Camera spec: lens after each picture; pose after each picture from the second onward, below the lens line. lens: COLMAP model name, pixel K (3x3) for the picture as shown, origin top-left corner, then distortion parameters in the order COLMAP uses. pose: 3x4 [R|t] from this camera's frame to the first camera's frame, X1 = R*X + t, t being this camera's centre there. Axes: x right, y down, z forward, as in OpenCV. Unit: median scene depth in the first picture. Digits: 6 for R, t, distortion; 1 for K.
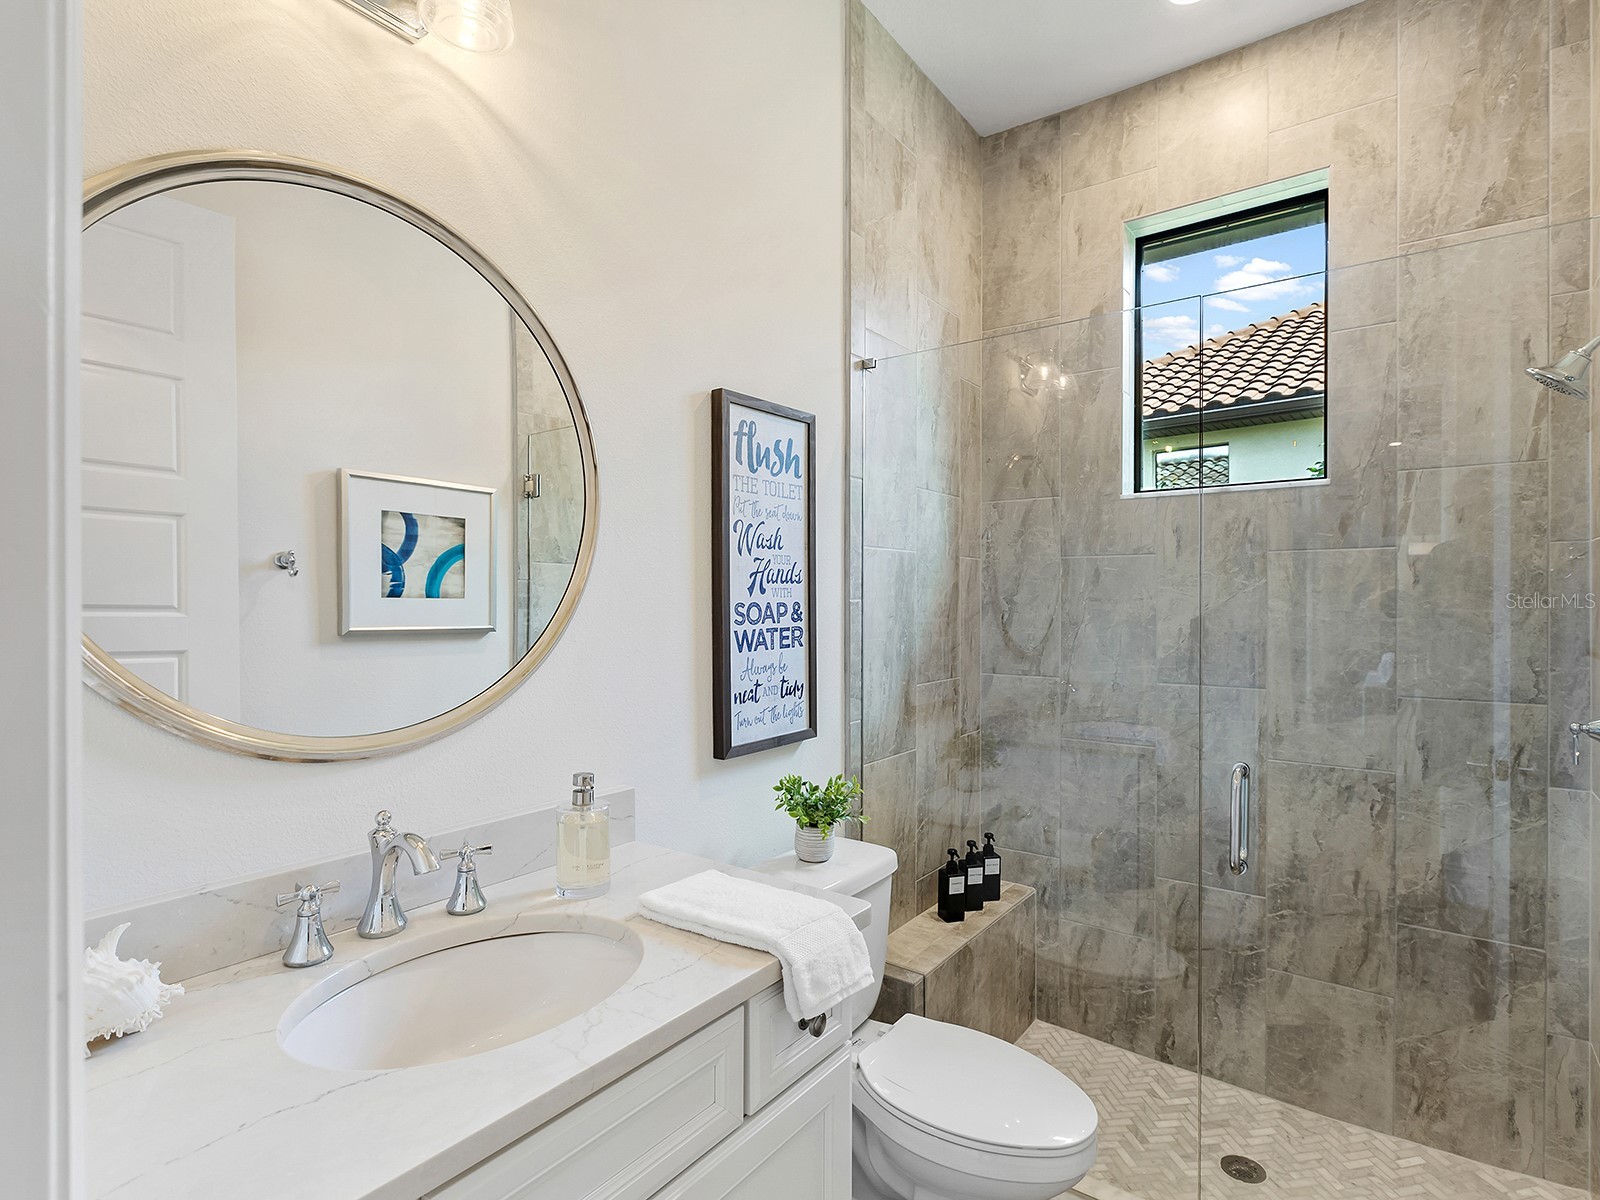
lens RADIAL K [[824.3, 0, 798.6], [0, 824.3, 603.8], [0, 0, 1]] dist [-0.002027, -0.000429]
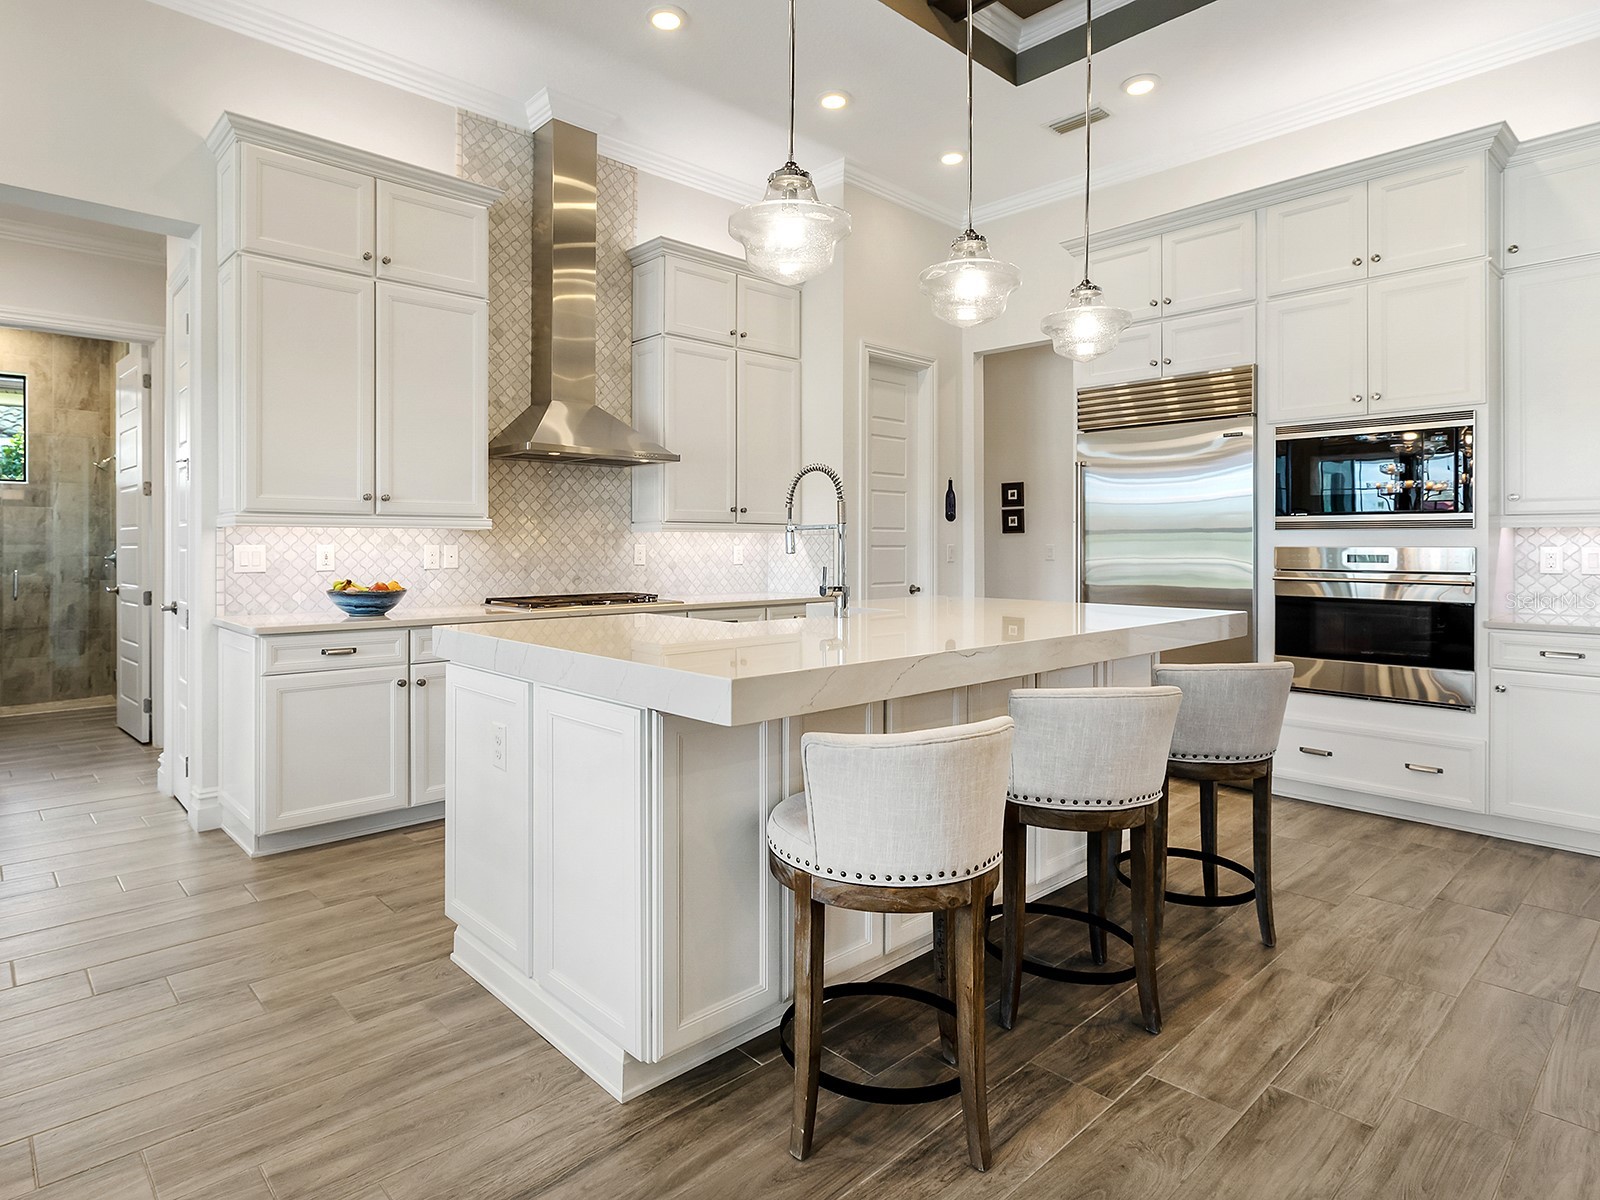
lens RADIAL K [[894.8, 0, 795.3], [0, 894.8, 550.4], [0, 0, 1]] dist [-0.002657, -0.000391]
pose [[0.187442, -0.004907, 0.982264, -2.059892], [0.000124, 0.999988, 0.004972, 0.076784], [-0.982276, -0.000810, 0.187440, -2.382374]]
